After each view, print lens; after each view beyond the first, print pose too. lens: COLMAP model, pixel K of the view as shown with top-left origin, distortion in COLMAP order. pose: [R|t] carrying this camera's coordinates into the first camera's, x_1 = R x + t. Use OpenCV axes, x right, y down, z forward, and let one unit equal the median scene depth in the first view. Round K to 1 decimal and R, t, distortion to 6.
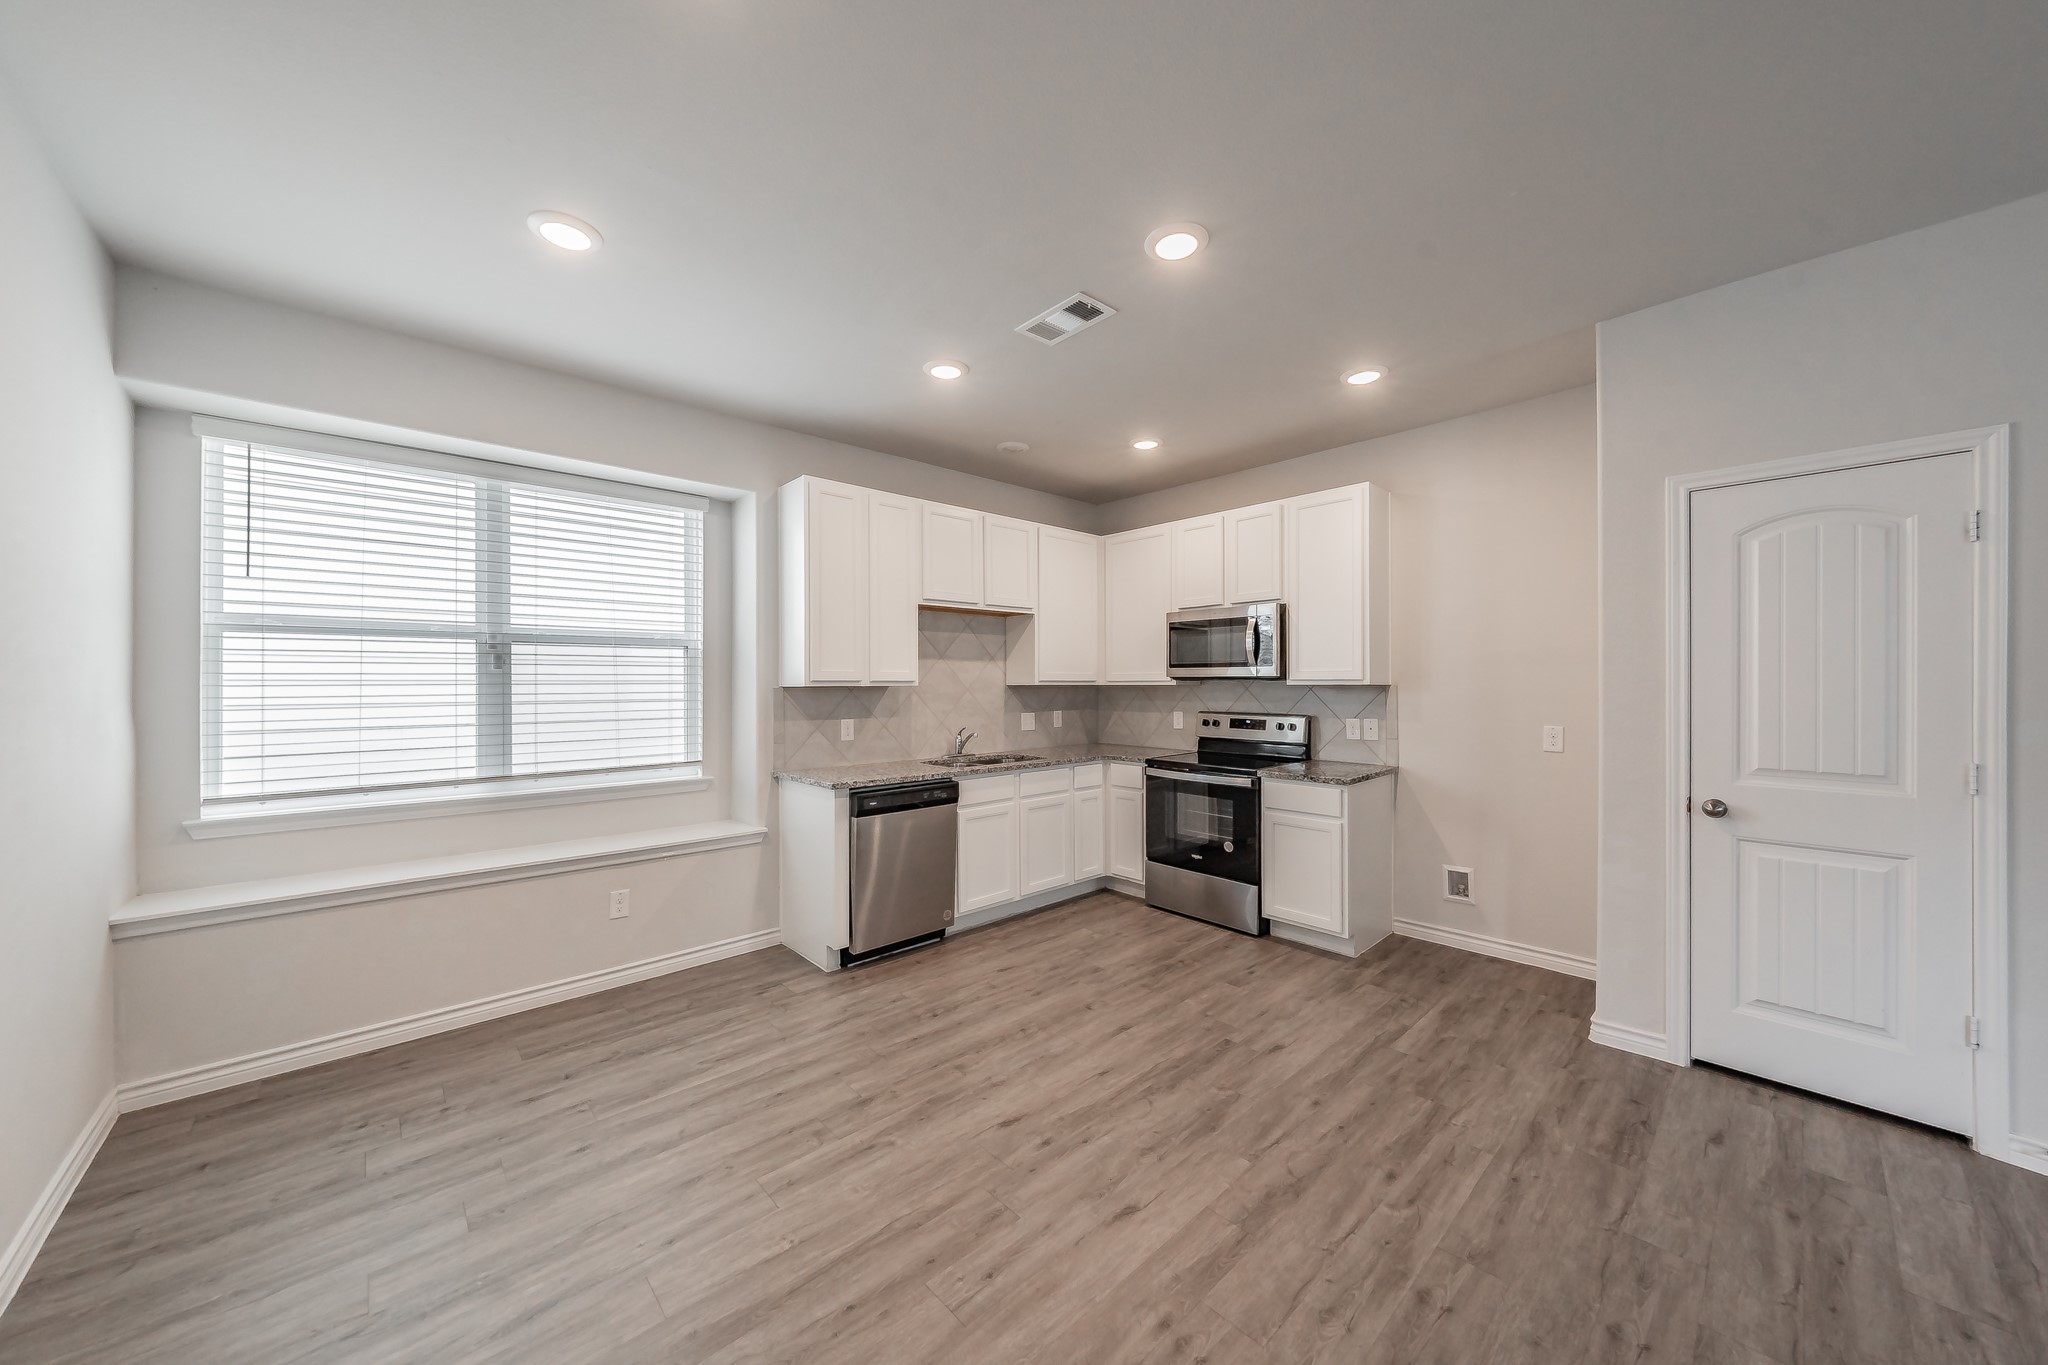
lens RADIAL K [[713.8, 0, 1024.5], [0, 713.8, 684.0], [0, 0, 1]] dist [-0.003669, 0.000364]
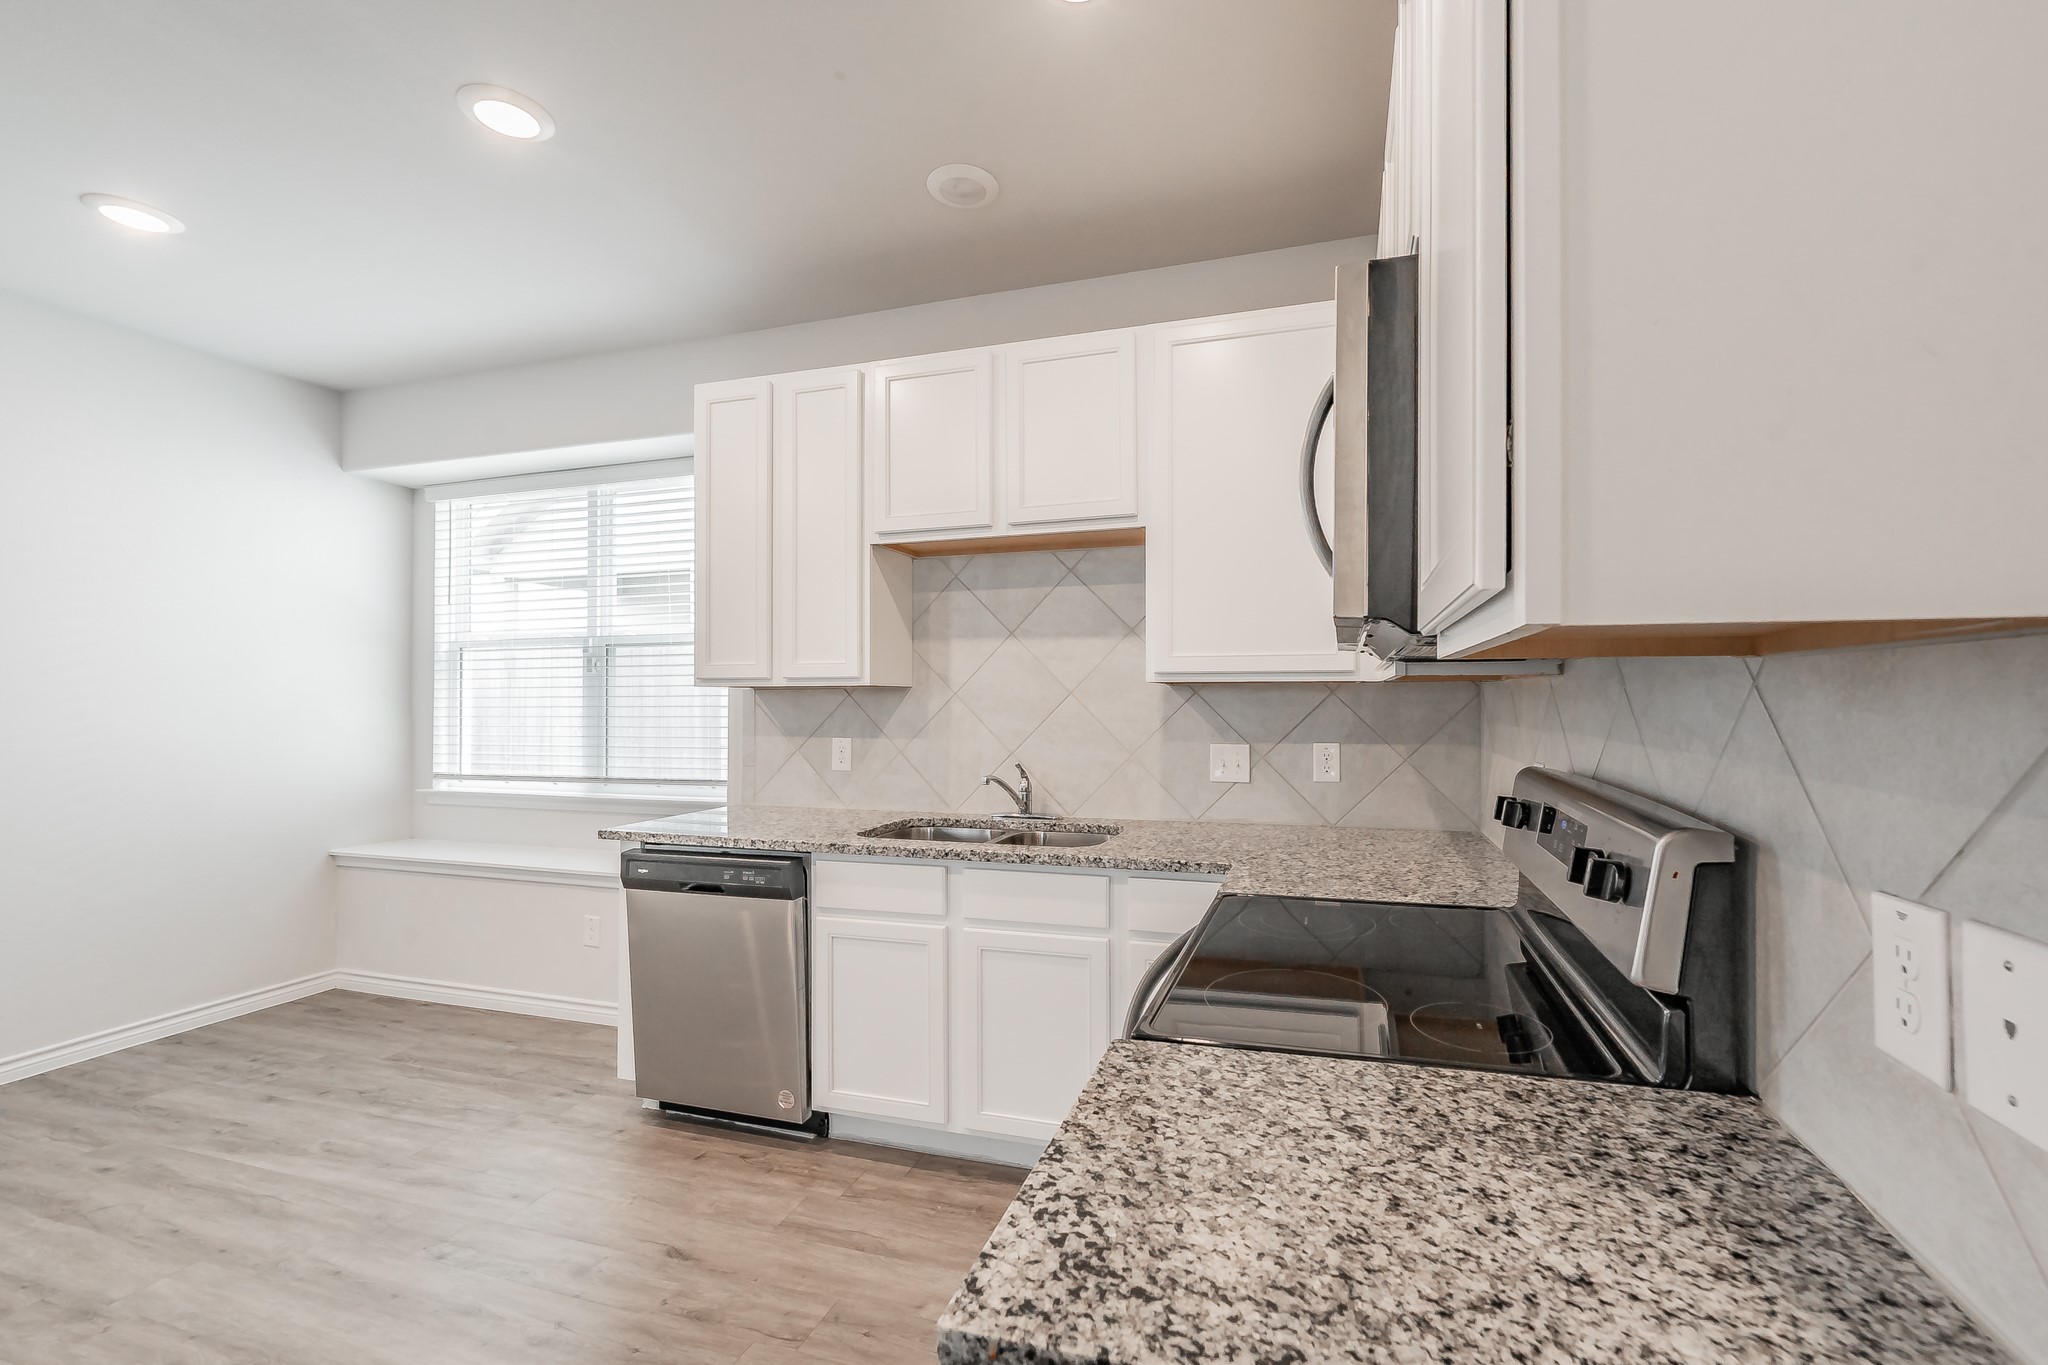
lens RADIAL K [[823.1, 0, 1096.1], [0, 823.1, 704.7], [0, 0, 1]] dist [-0.002599, 0.000972]
pose [[0.519878, 0.006586, -0.854215, 0.634293], [-0.000817, 0.999974, 0.007212, 0.016868], [0.854240, -0.003052, 0.519870, 0.997572]]
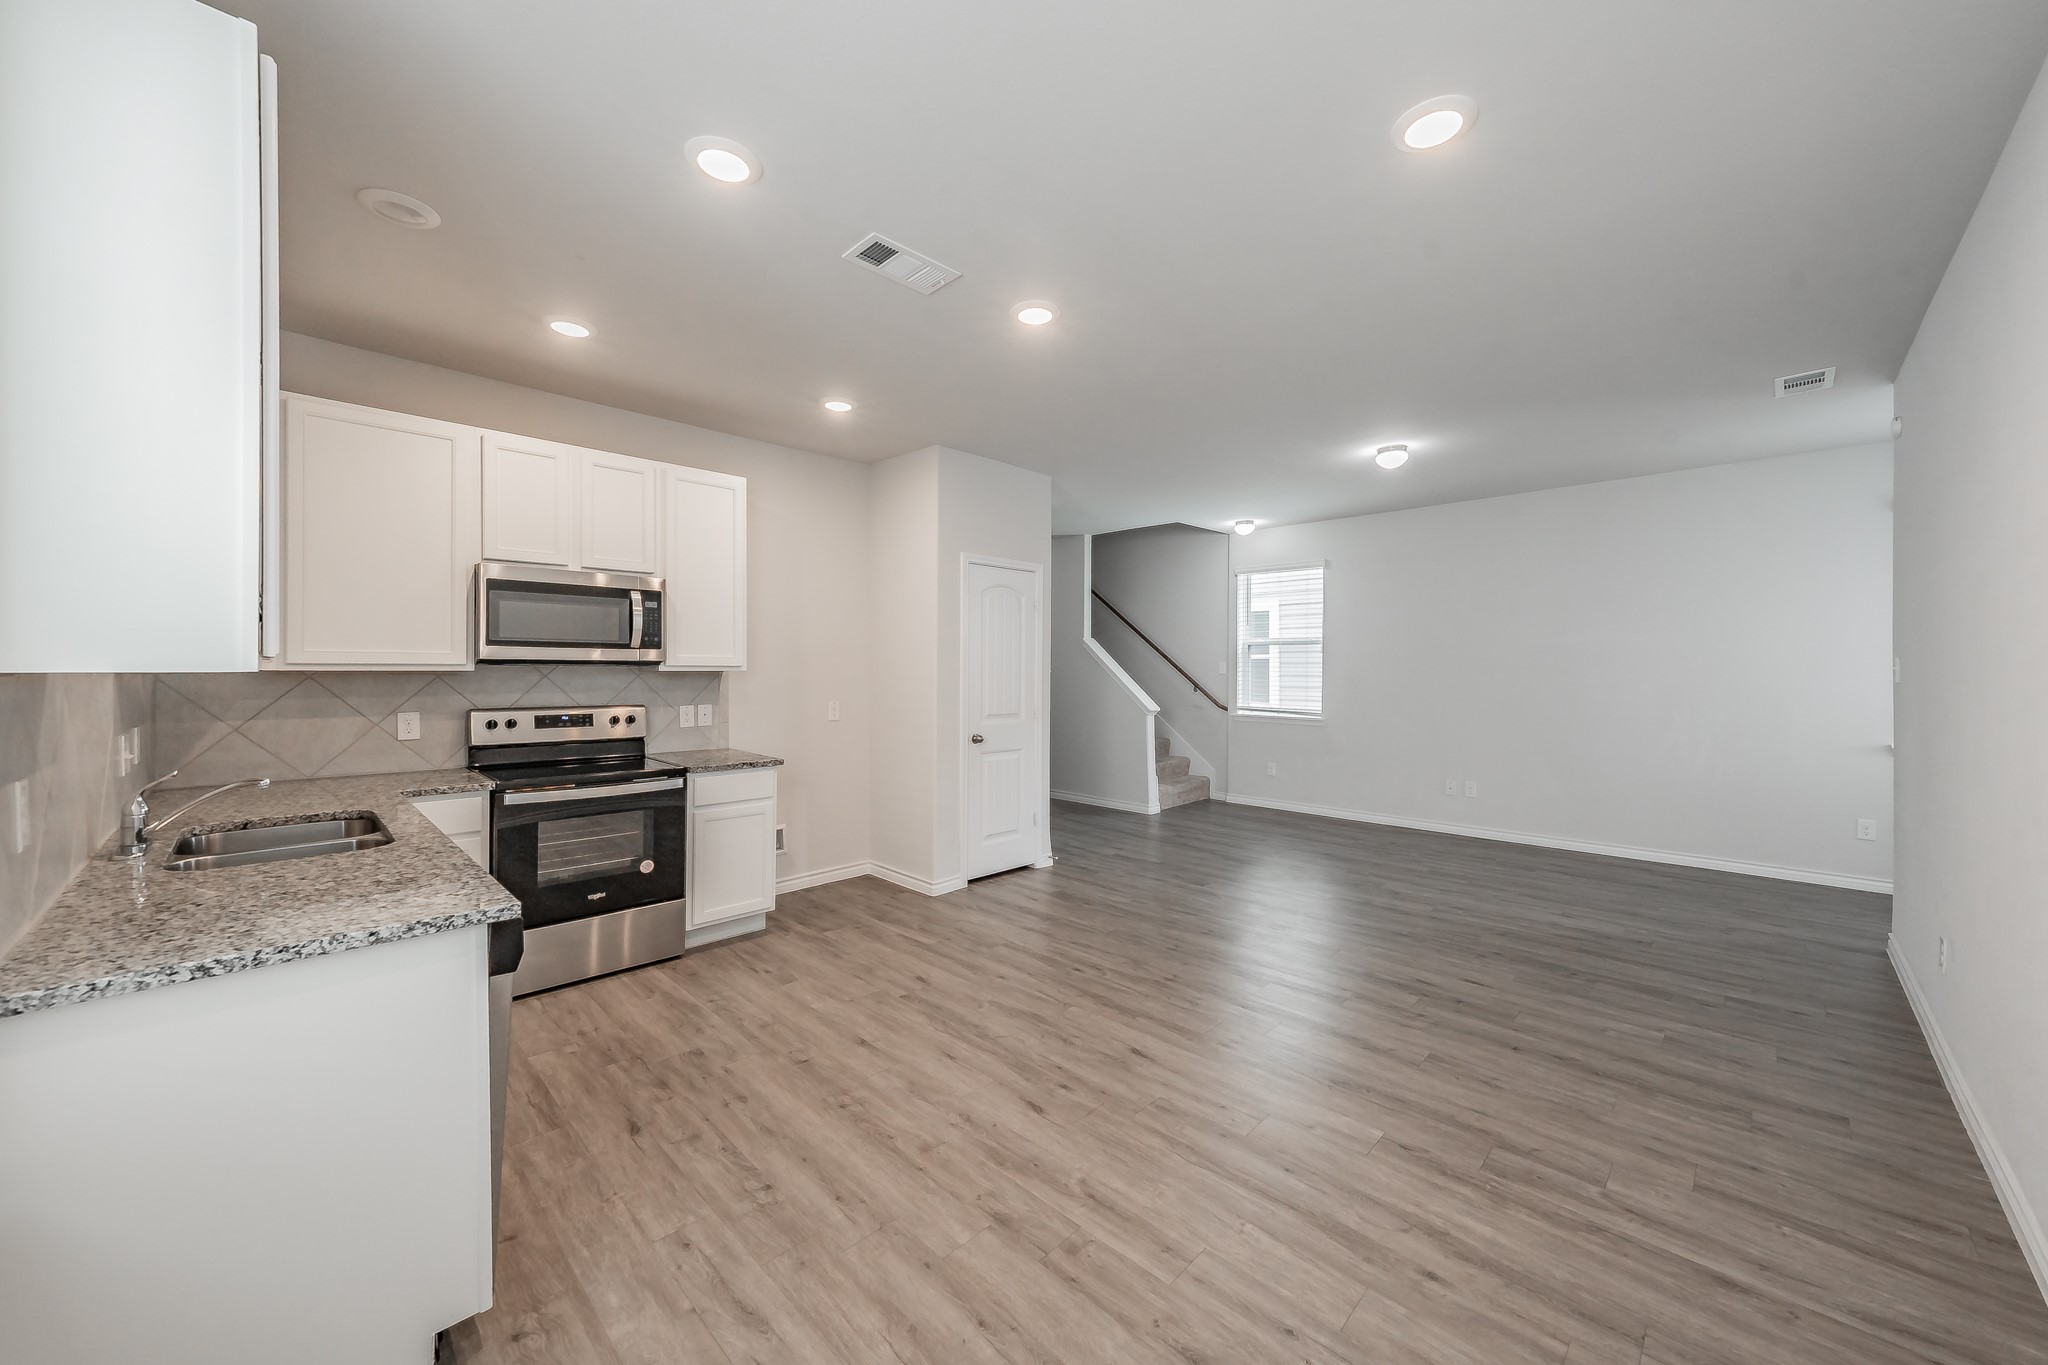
lens RADIAL K [[745.6, 0, 1032.1], [0, 745.6, 668.8], [0, 0, 1]] dist [-0.003617, 0.000941]
pose [[-0.048590, 0.005133, 0.998806, -0.726695], [-0.001484, 0.999985, -0.005212, 0.002960], [-0.998818, -0.001735, -0.048582, 0.718181]]
